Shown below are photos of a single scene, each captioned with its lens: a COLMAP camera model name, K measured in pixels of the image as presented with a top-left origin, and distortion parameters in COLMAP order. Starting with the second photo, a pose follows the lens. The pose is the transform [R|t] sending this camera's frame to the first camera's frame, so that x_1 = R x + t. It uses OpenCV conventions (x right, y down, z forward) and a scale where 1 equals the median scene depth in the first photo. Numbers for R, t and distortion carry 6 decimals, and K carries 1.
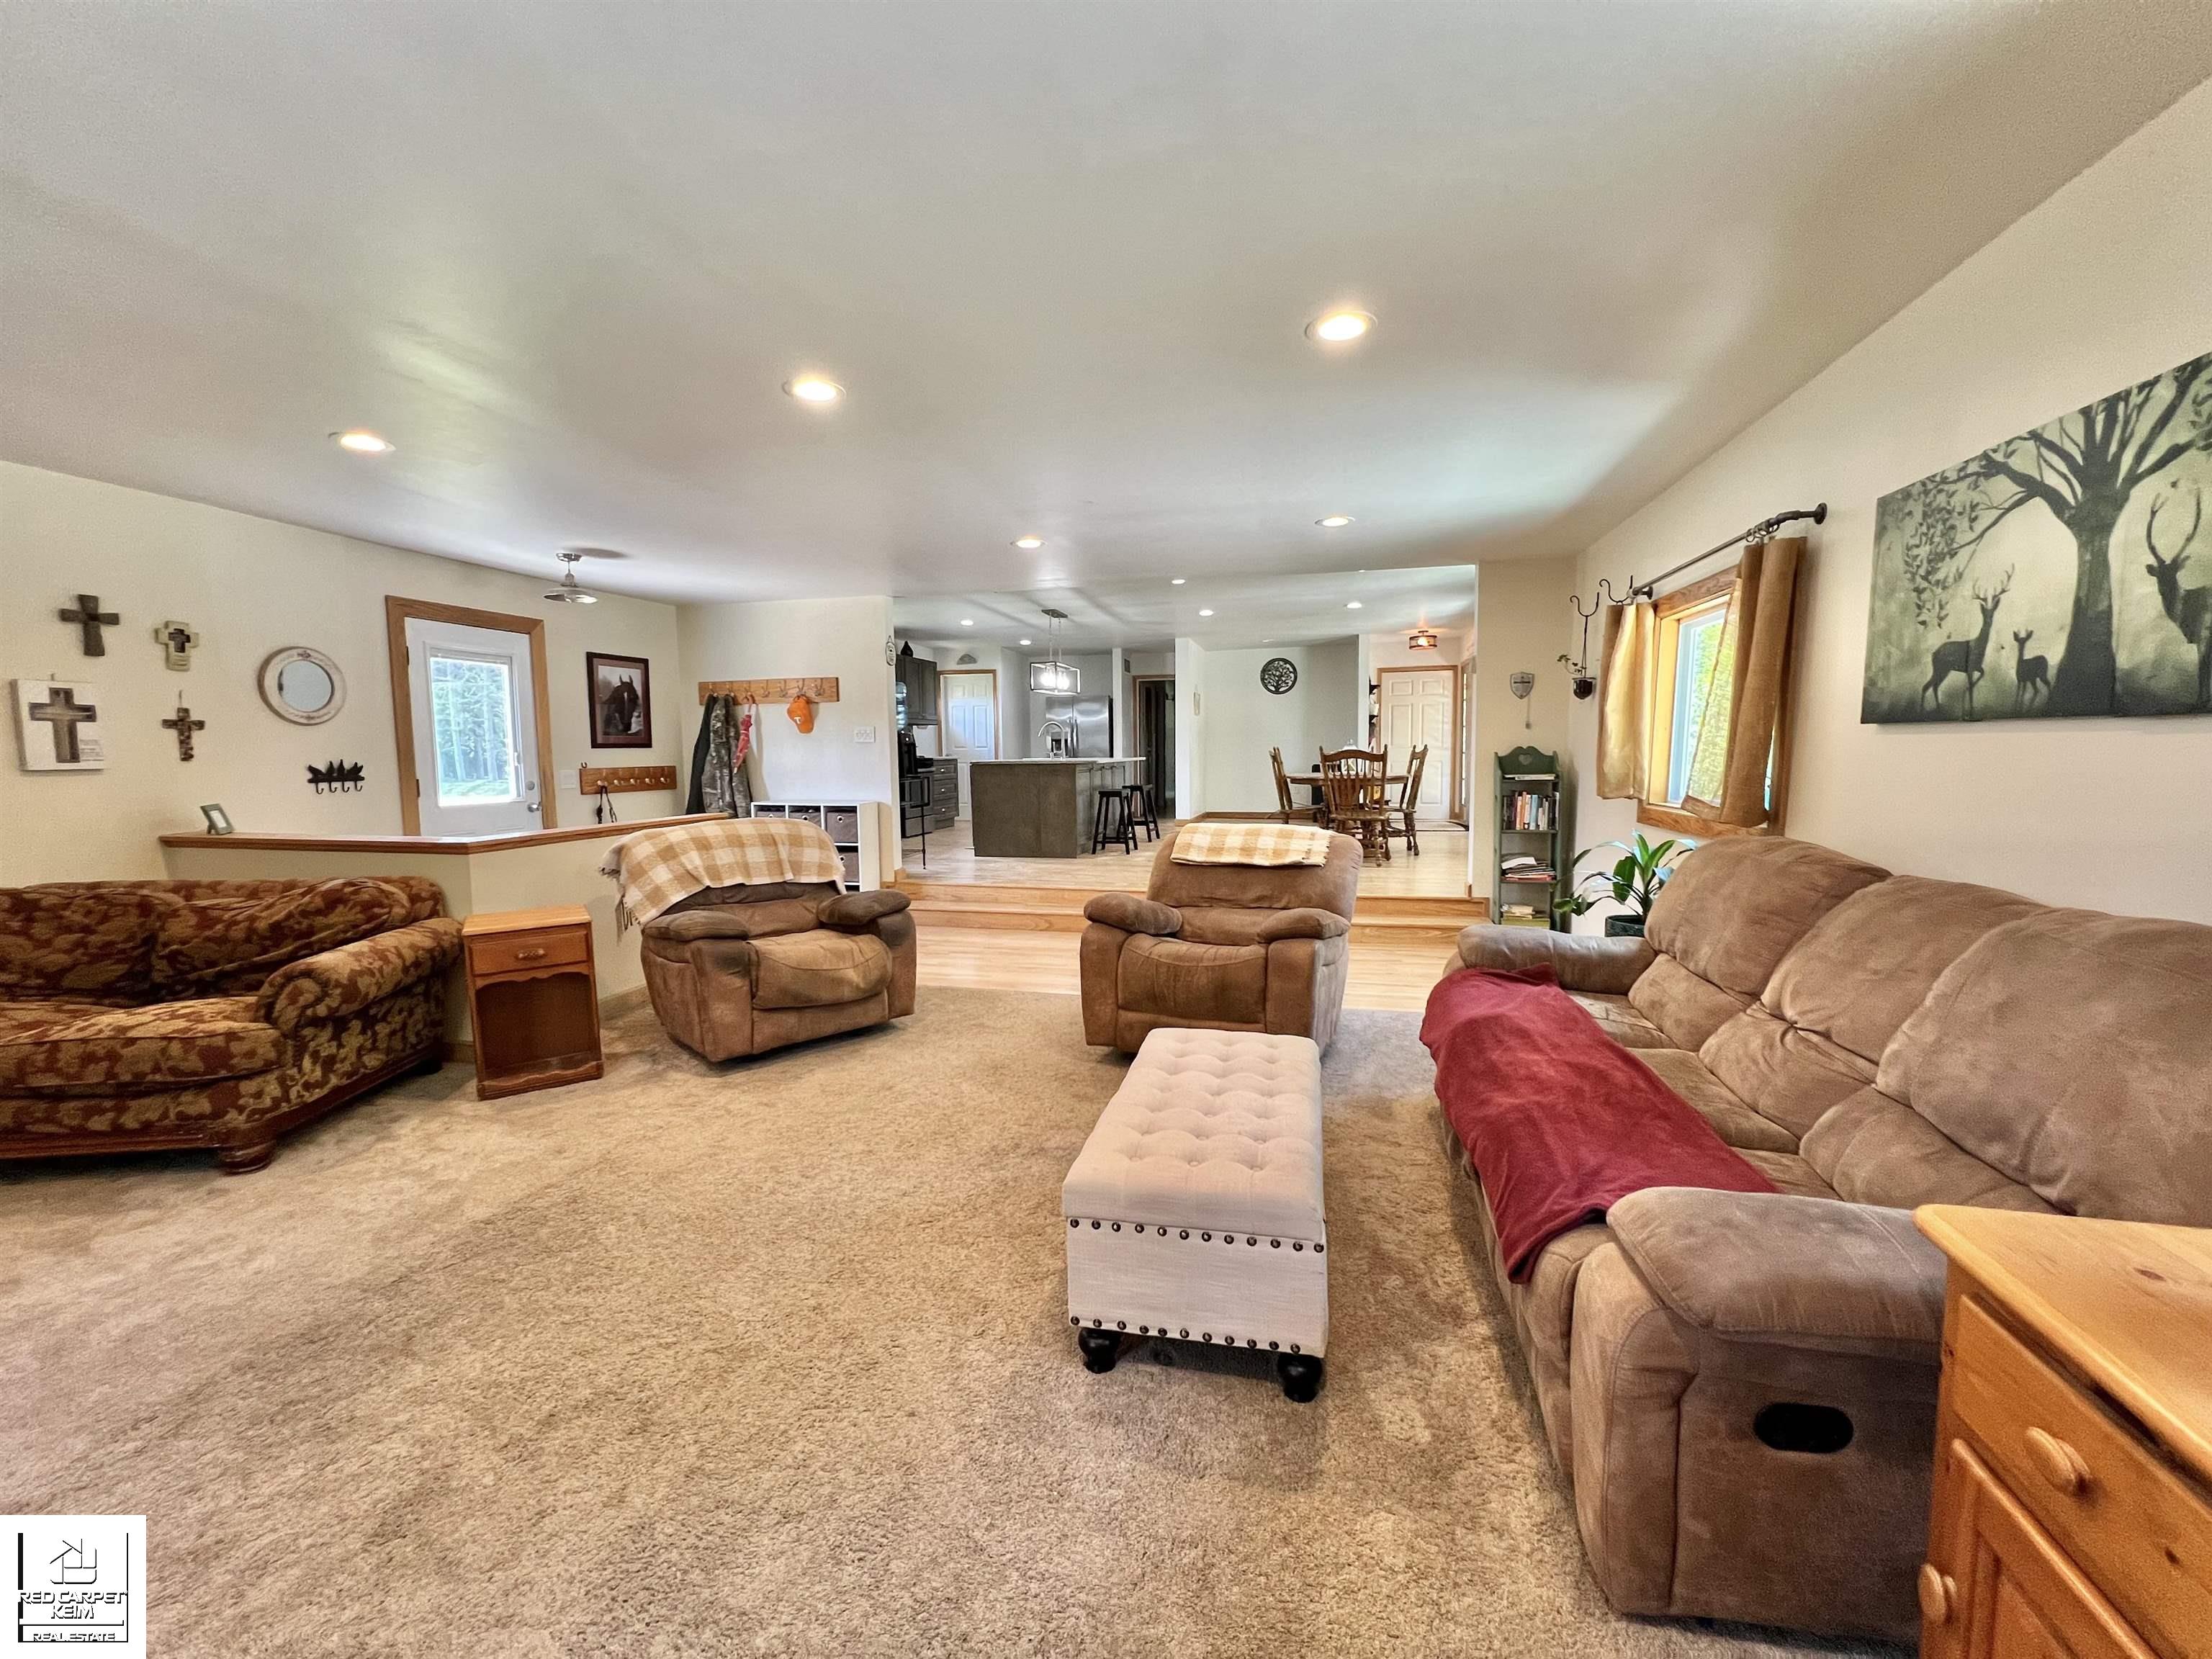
lens RADIAL K [[893.9, 0, 1104.4], [0, 893.9, 830.0], [0, 0, 1]] dist [0.000113, 0.000025]
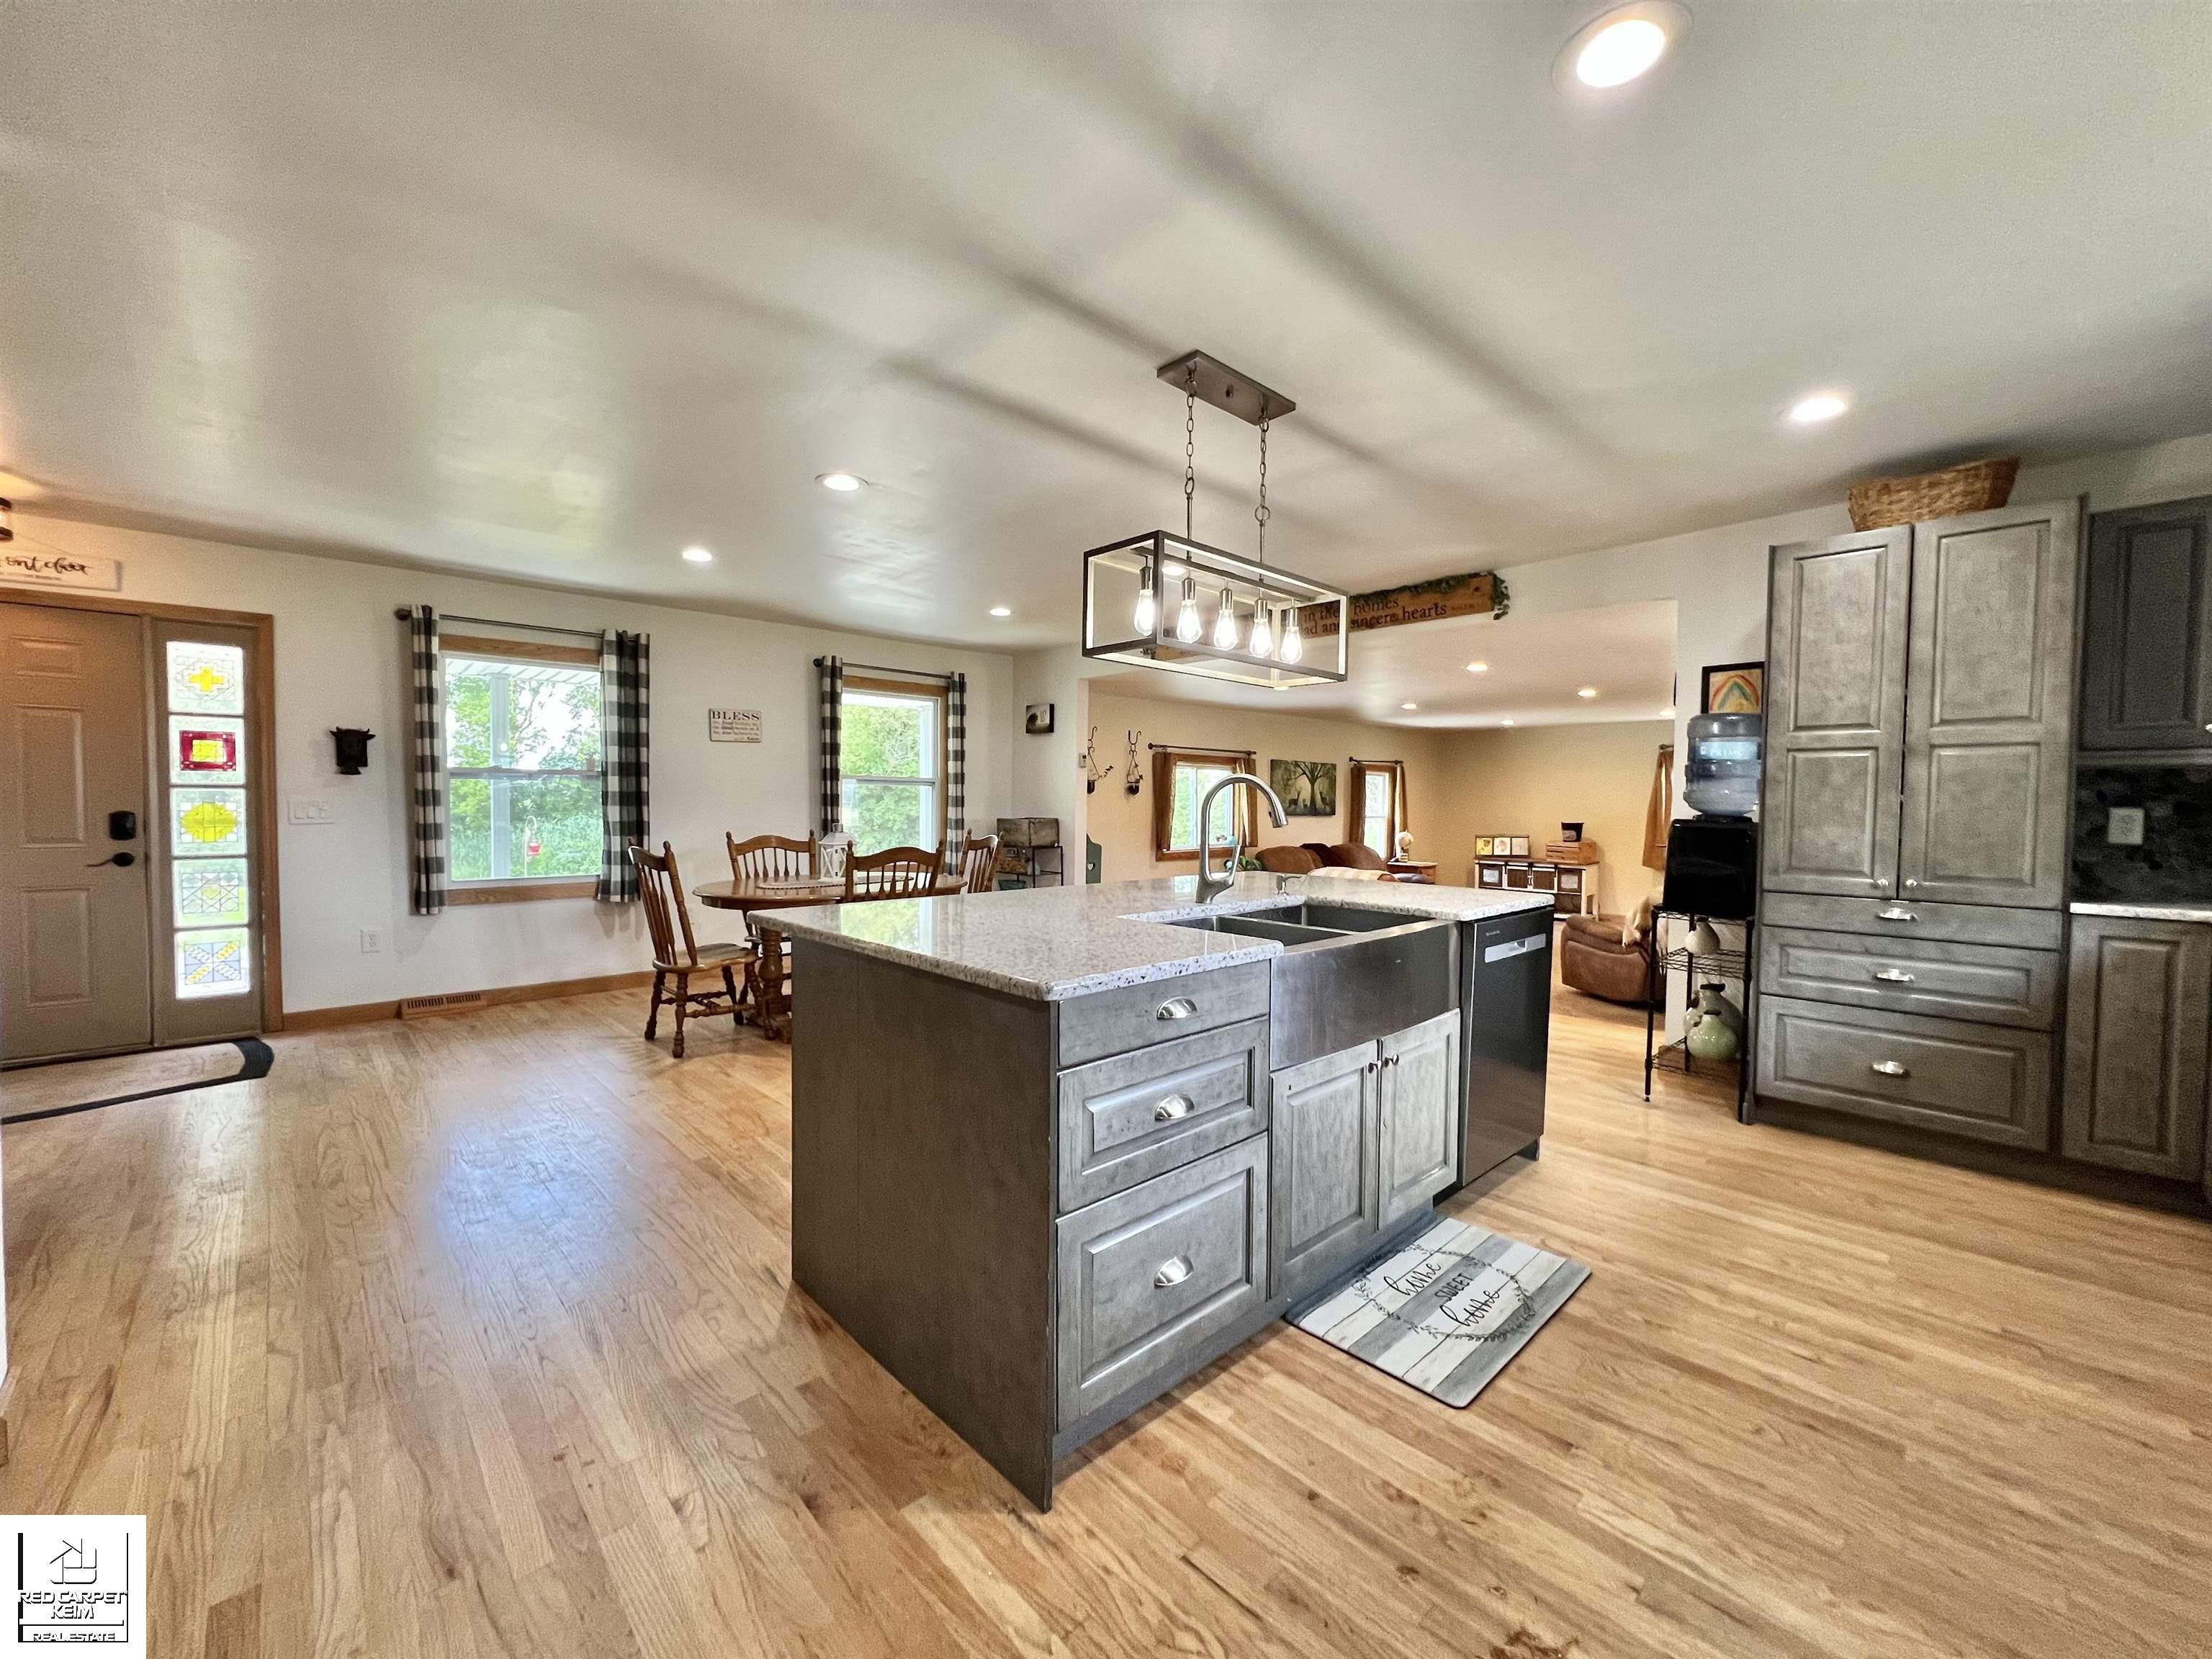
lens RADIAL K [[888.4, 0, 1109.8], [0, 888.4, 829.4], [0, 0, 1]] dist [-0.000802, -0.000007]
pose [[-0.840305, -0.016135, 0.541873, -0.769831], [0.048190, 0.993377, 0.104310, -0.583165], [-0.539967, 0.113766, -0.833962, 5.423859]]
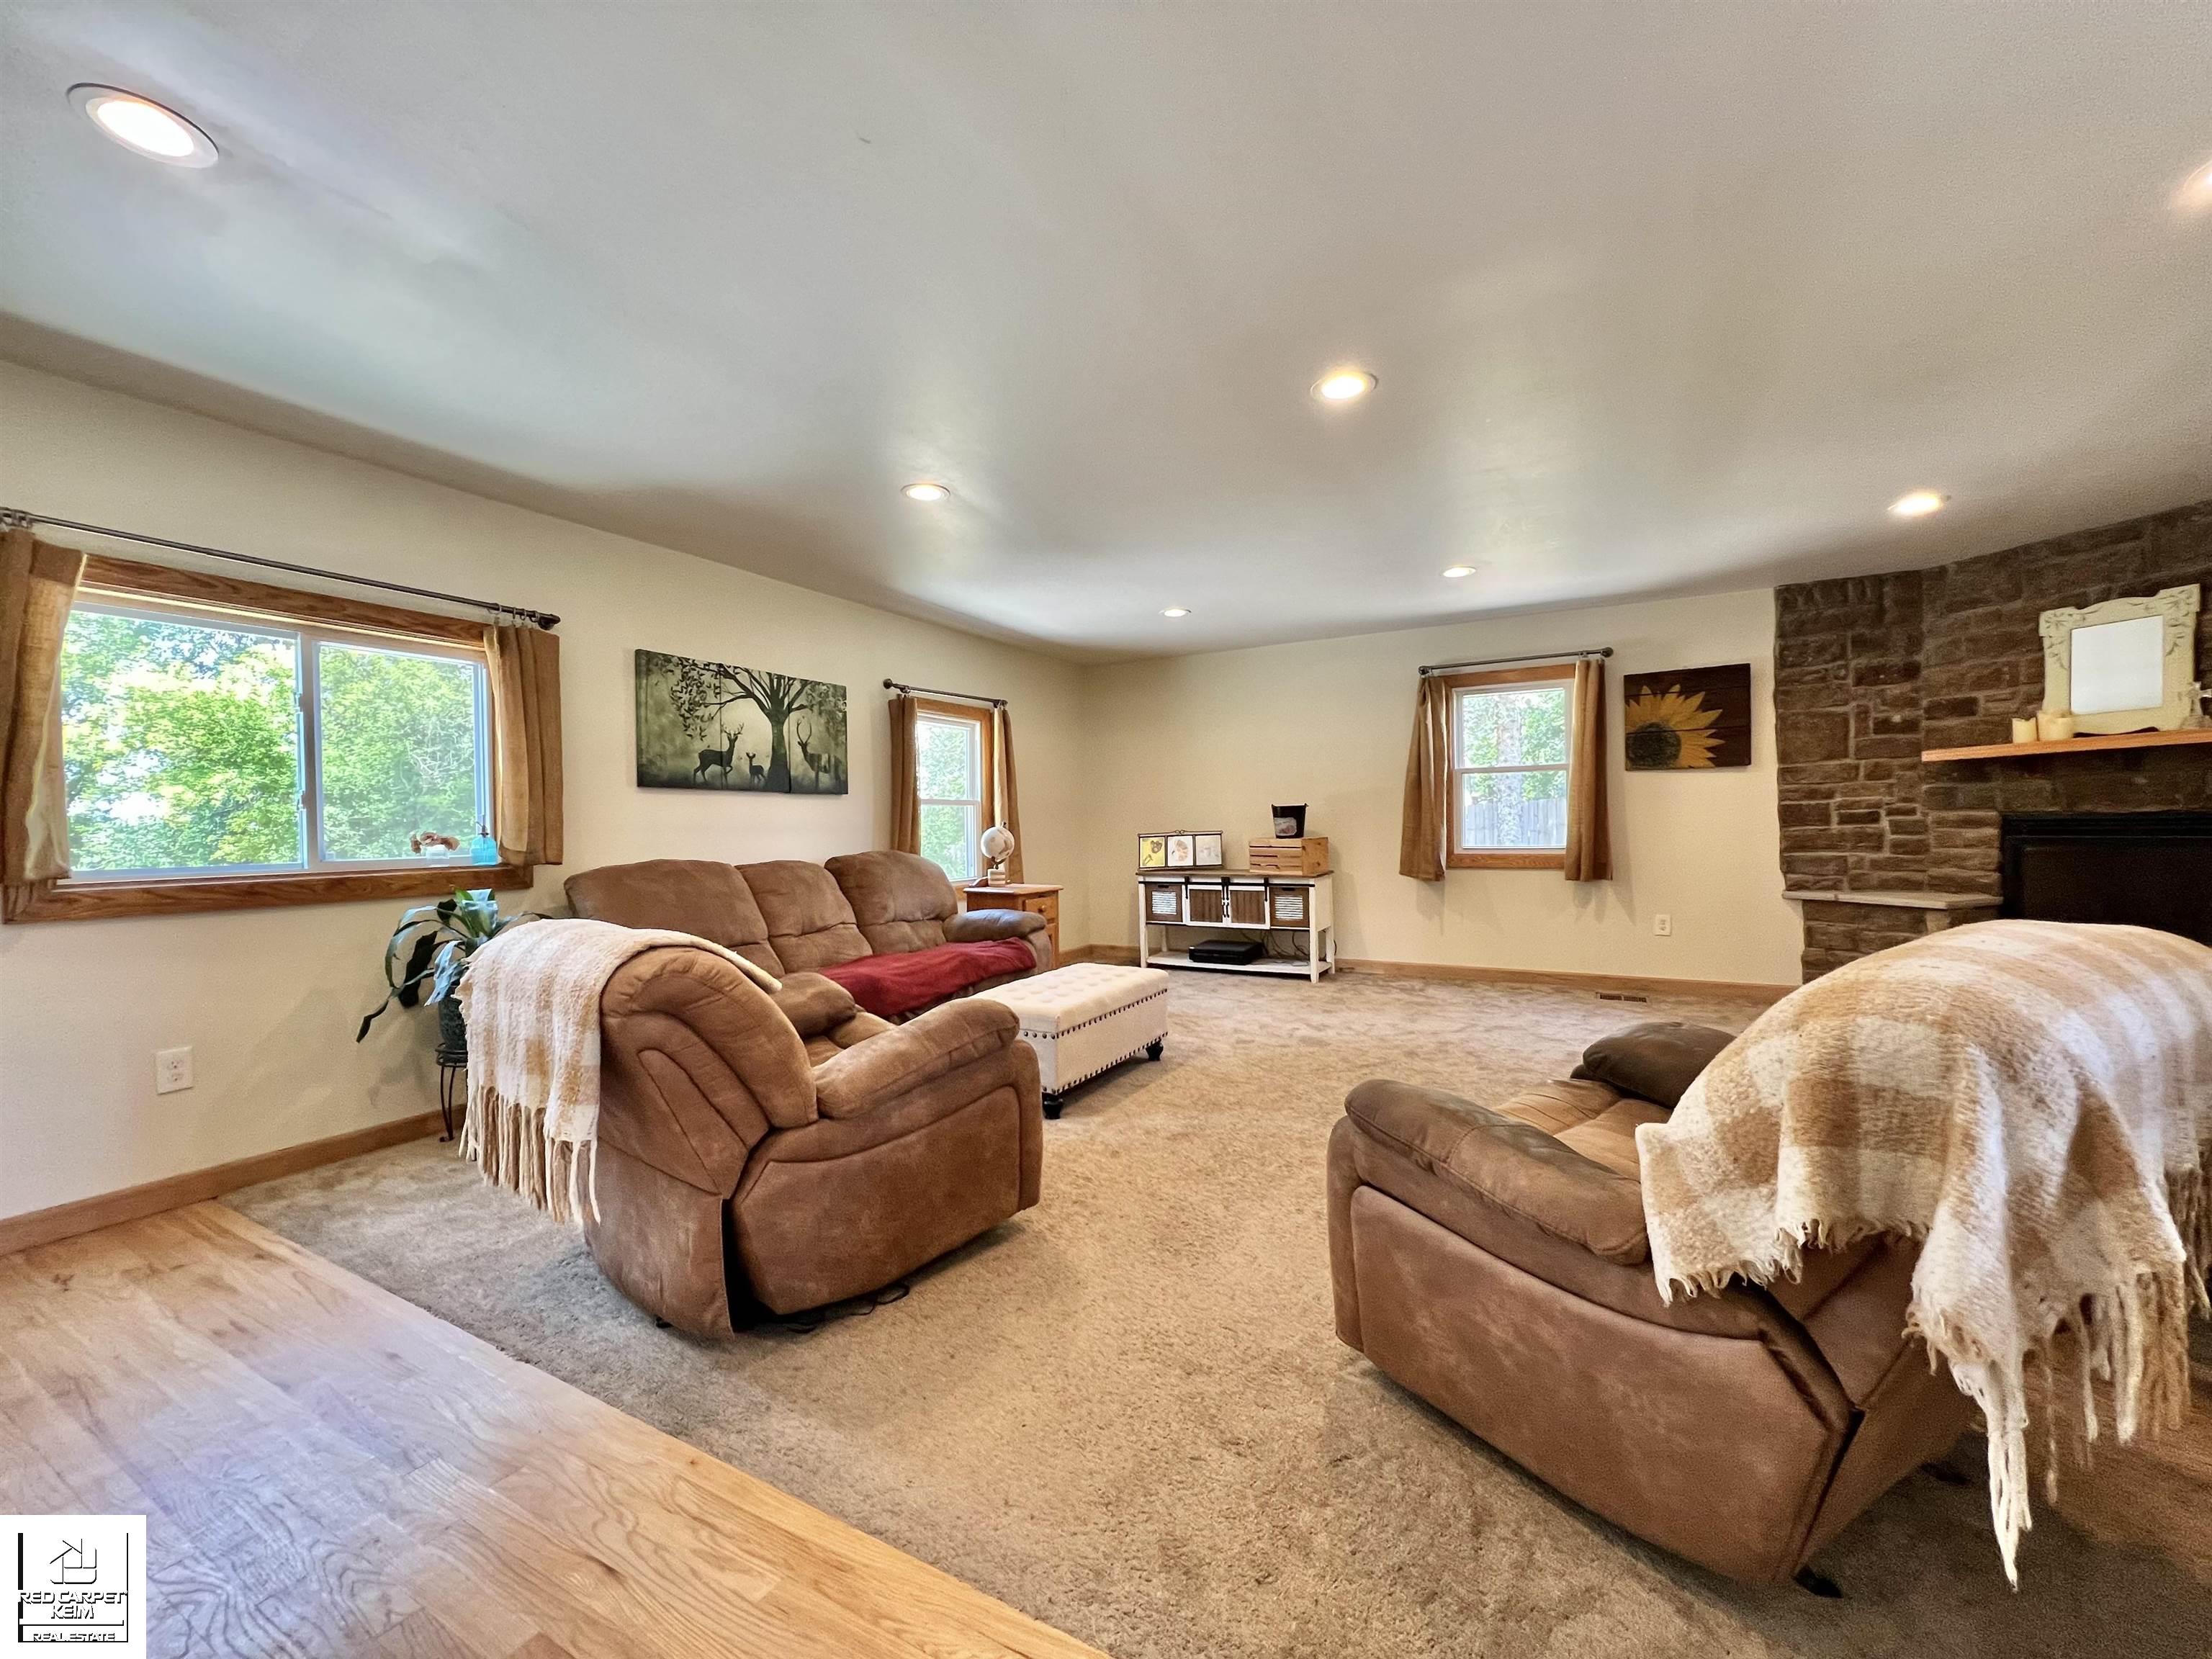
lens RADIAL K [[888.4, 0, 1108.1], [0, 888.4, 830.5], [0, 0, 1]] dist [-0.000802, -0.000007]
pose [[-0.964260, 0.022206, 0.264026, -0.432533], [0.047451, 0.994844, 0.089628, -0.167499], [-0.260675, 0.098953, -0.960342, 2.709484]]
